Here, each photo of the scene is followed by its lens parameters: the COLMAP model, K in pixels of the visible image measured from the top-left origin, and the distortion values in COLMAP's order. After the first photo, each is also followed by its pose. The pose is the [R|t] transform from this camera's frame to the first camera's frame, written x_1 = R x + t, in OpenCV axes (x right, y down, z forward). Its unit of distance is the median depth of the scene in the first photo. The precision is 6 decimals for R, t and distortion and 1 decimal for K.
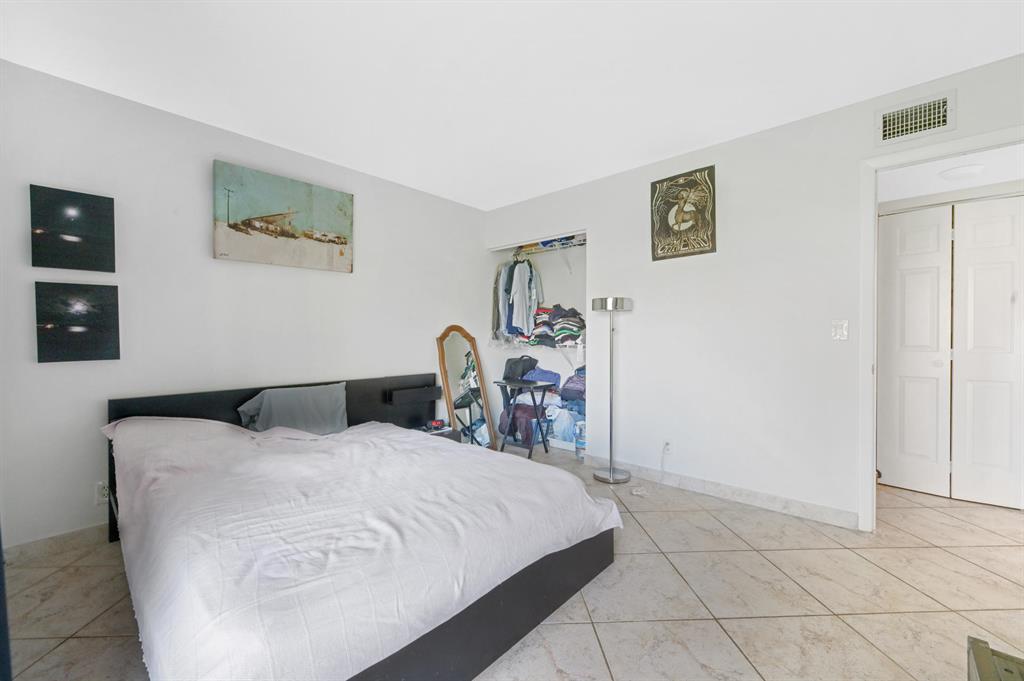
lens RADIAL K [[418.1, 0, 515.7], [0, 418.1, 341.1], [0, 0, 1]] dist [0.002993, -0.000245]
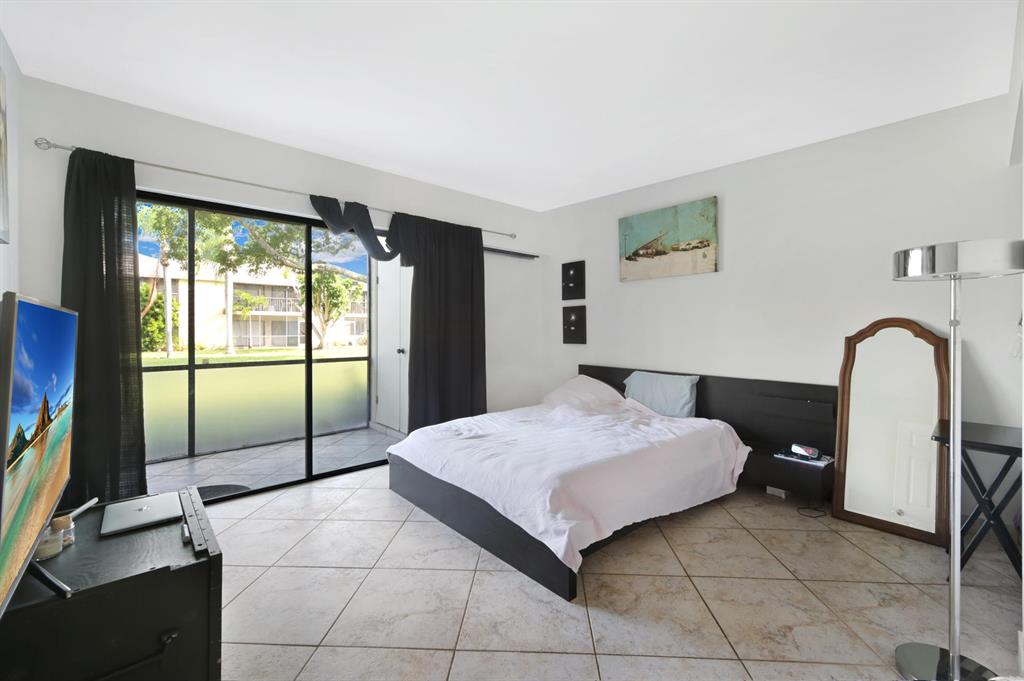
lens RADIAL K [[418.1, 0, 506.6], [0, 418.1, 331.1], [0, 0, 1]] dist [0.002993, -0.000245]
pose [[-0.123696, 0.002116, -0.992318, 0.842276], [-0.021172, 0.999764, 0.004771, -0.014084], [0.992094, 0.021599, -0.123622, 0.754302]]
